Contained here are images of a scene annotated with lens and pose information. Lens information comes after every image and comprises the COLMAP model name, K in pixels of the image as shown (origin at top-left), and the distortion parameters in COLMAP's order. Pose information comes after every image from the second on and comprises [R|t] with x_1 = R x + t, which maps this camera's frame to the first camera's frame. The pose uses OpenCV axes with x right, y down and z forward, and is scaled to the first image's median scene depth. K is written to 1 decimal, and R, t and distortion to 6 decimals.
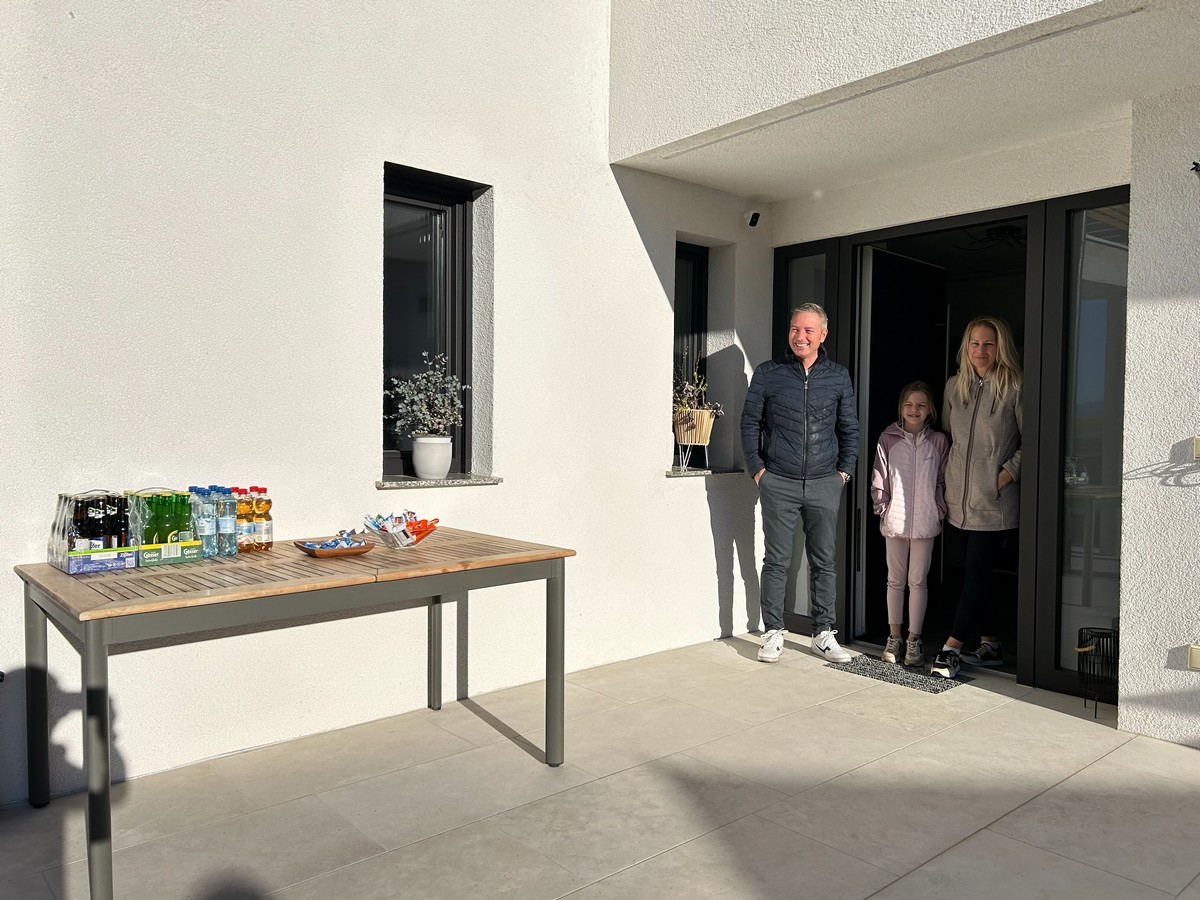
lens RADIAL K [[895.5, 0, 599.2], [0, 895.5, 451.7], [0, 0, 1]] dist [0.014089, 0.004348]
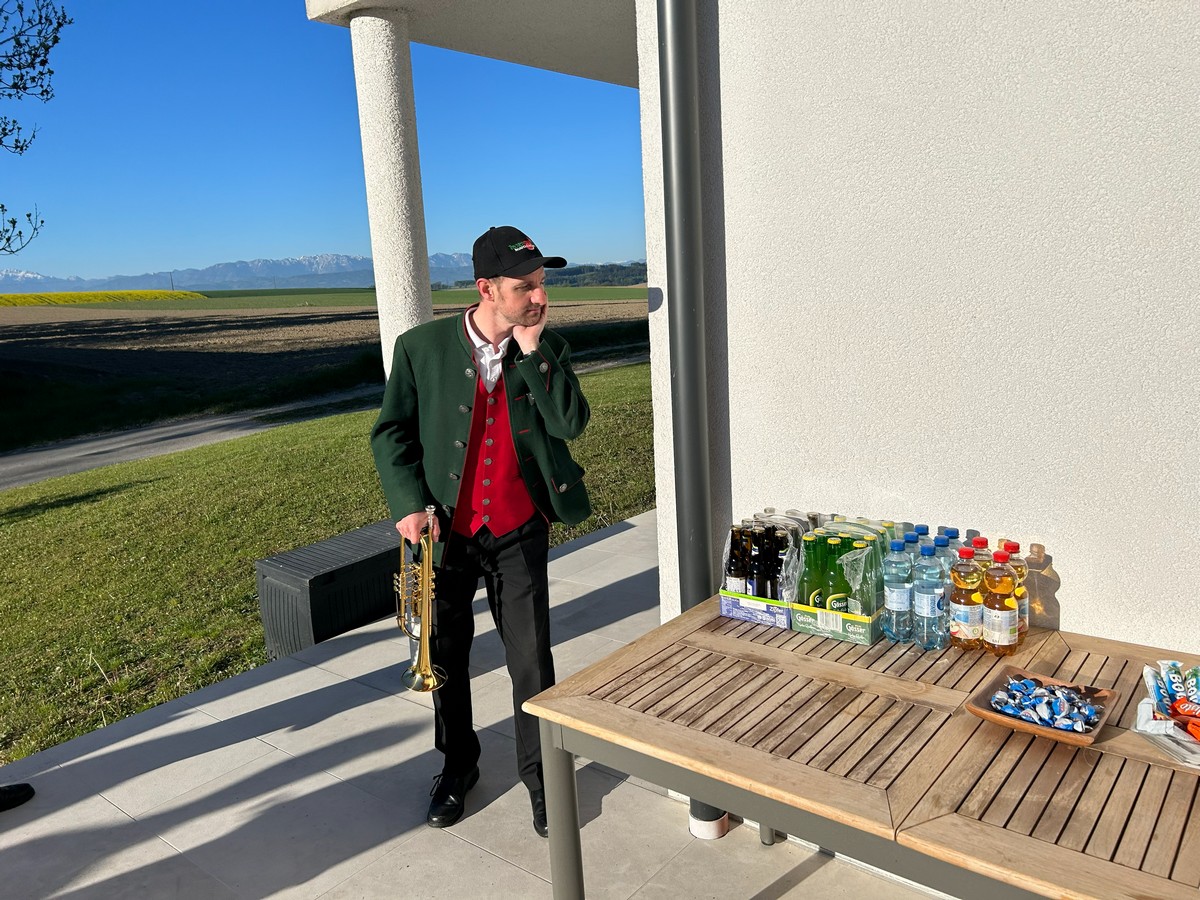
lens RADIAL K [[895.5, 0, 599.1], [0, 895.5, 446.6], [0, 0, 1]] dist [0.014089, 0.004348]
pose [[0.149667, 0.149100, -0.977430, 0.162175], [0.010450, 0.988271, 0.152354, -0.133671], [0.988681, -0.033016, 0.146353, 0.730633]]
